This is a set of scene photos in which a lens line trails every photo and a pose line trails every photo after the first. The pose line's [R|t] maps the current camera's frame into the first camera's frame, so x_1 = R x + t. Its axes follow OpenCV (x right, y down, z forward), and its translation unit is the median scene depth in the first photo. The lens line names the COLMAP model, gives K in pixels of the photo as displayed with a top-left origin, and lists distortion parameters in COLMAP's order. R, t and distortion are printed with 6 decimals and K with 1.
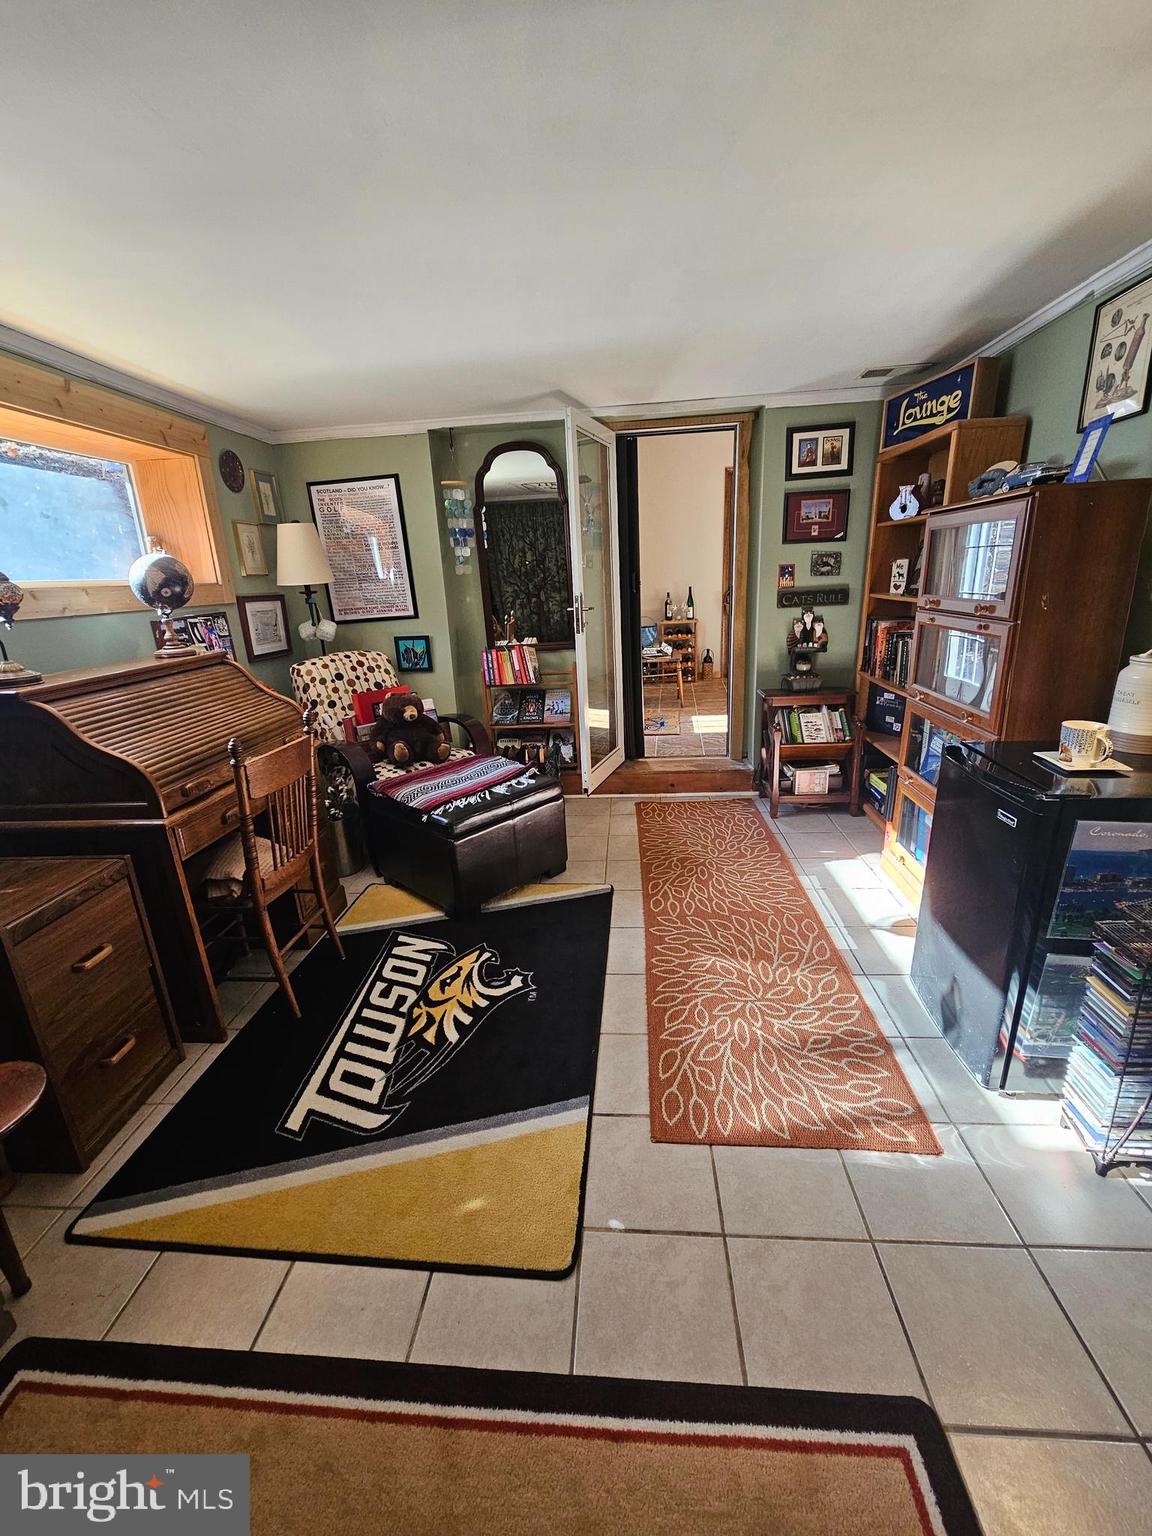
lens RADIAL K [[631.5, 0, 577.2], [0, 631.5, 773.2], [0, 0, 1]] dist [-0.001923, 0.000329]
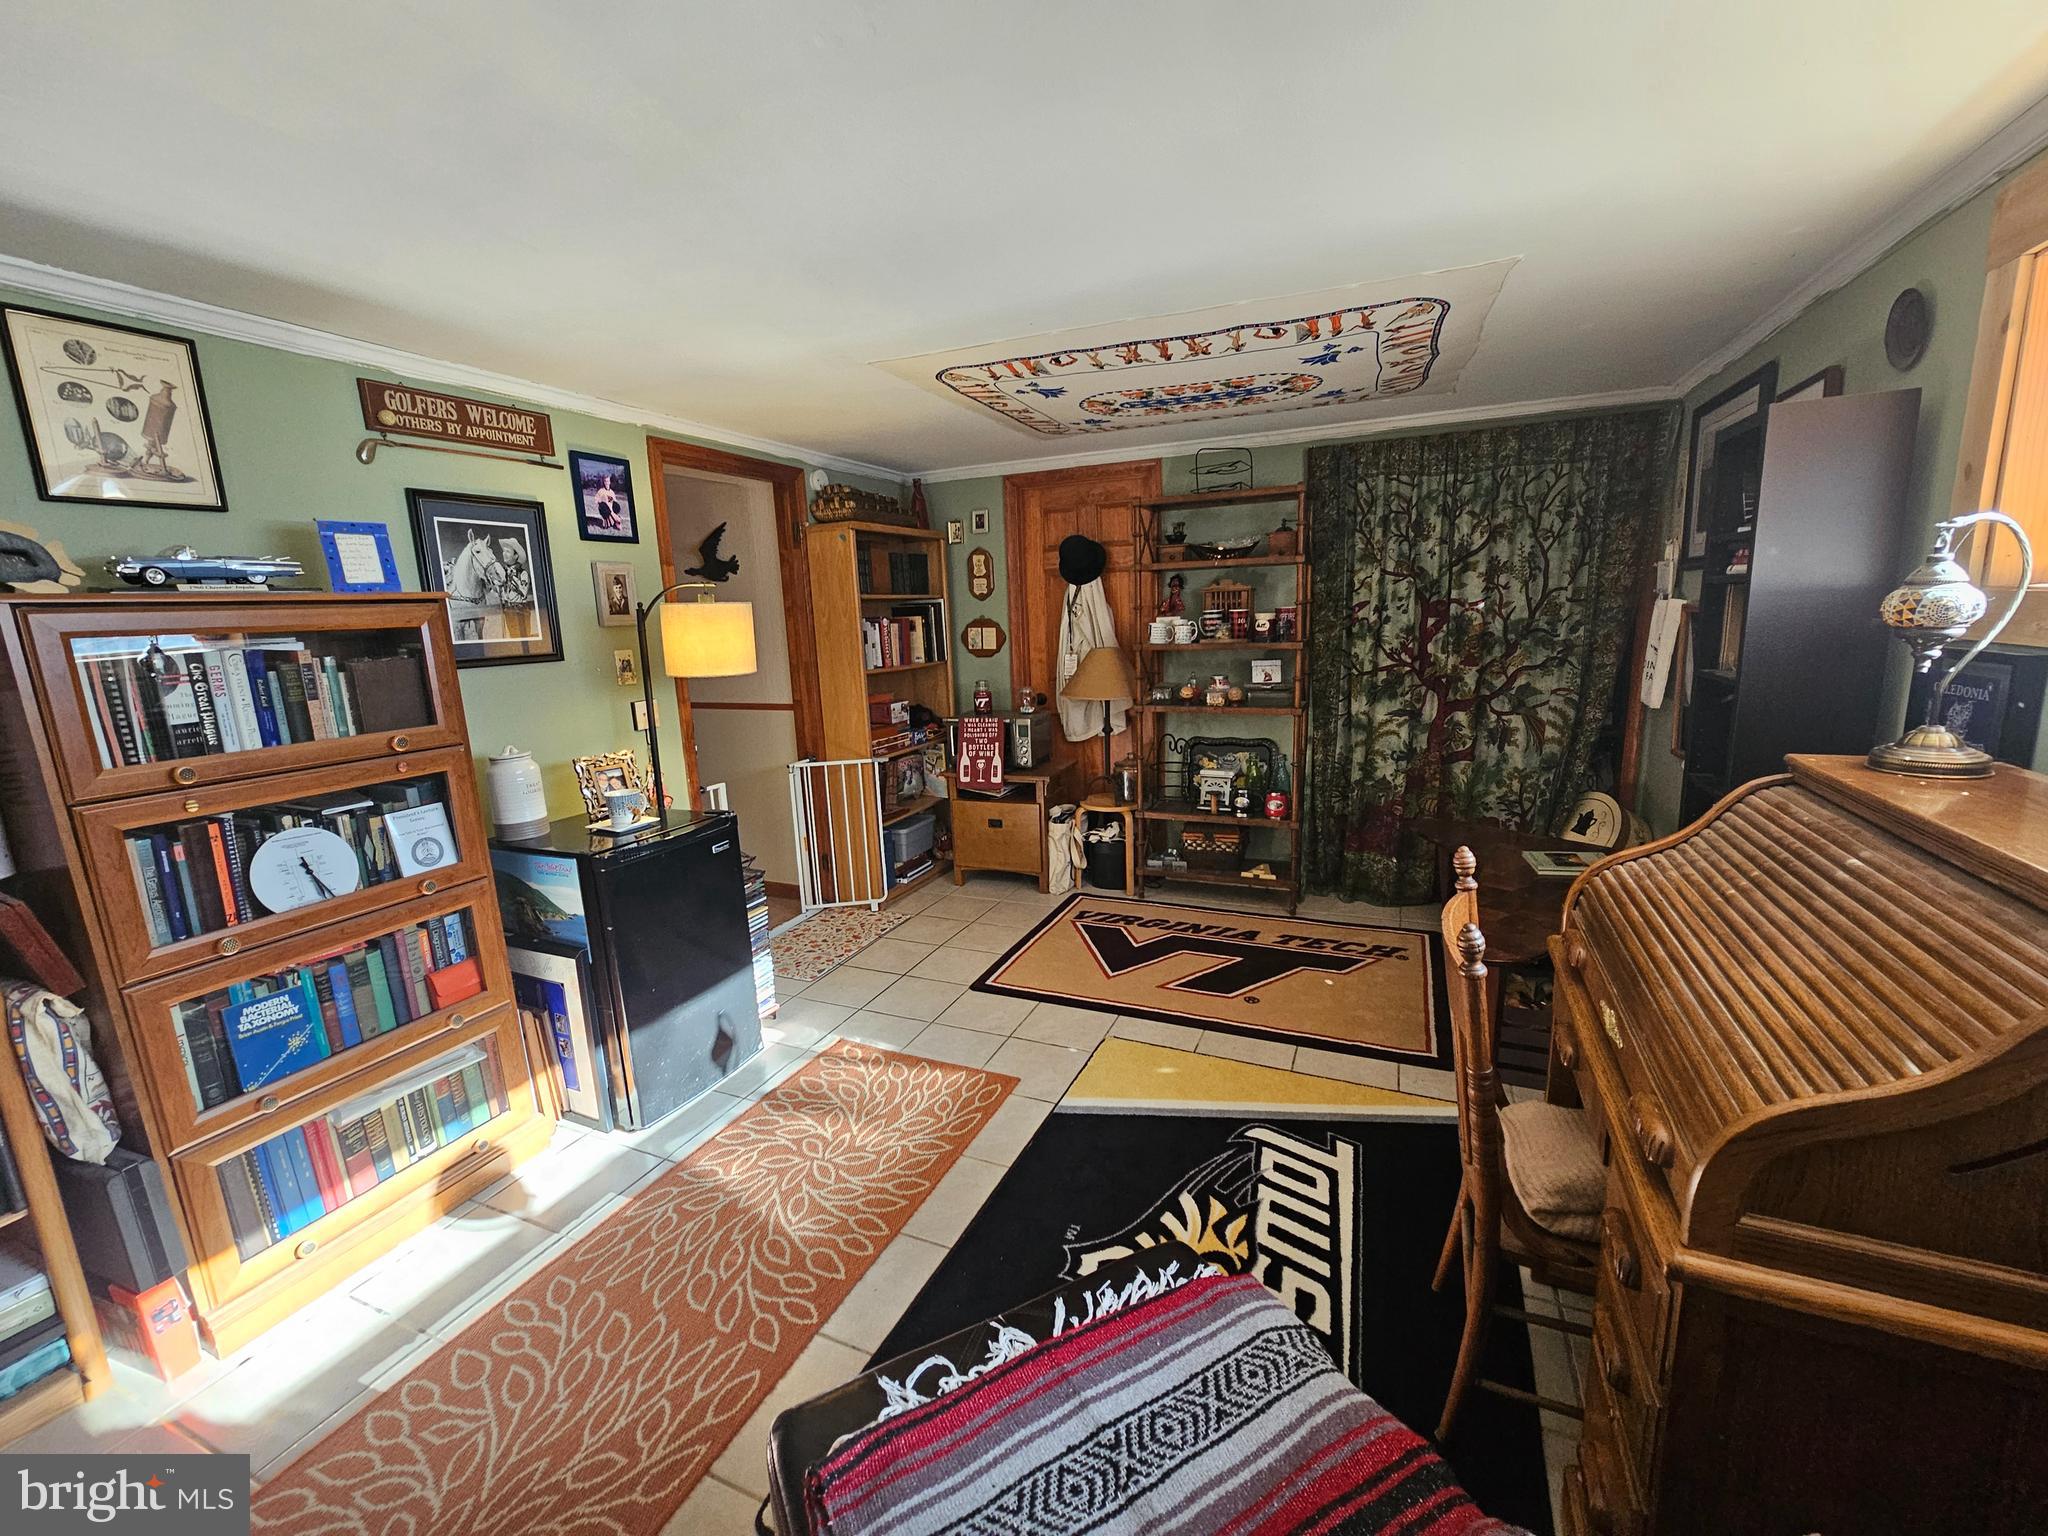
lens RADIAL K [[842.0, 0, 1025.6], [0, 842.0, 765.3], [0, 0, 1]] dist [-0.001923, 0.000329]
pose [[-0.939116, 0.022266, 0.342878, -0.374297], [0.181825, 0.878932, 0.440929, -0.544592], [-0.291549, 0.476427, -0.829468, 1.647050]]
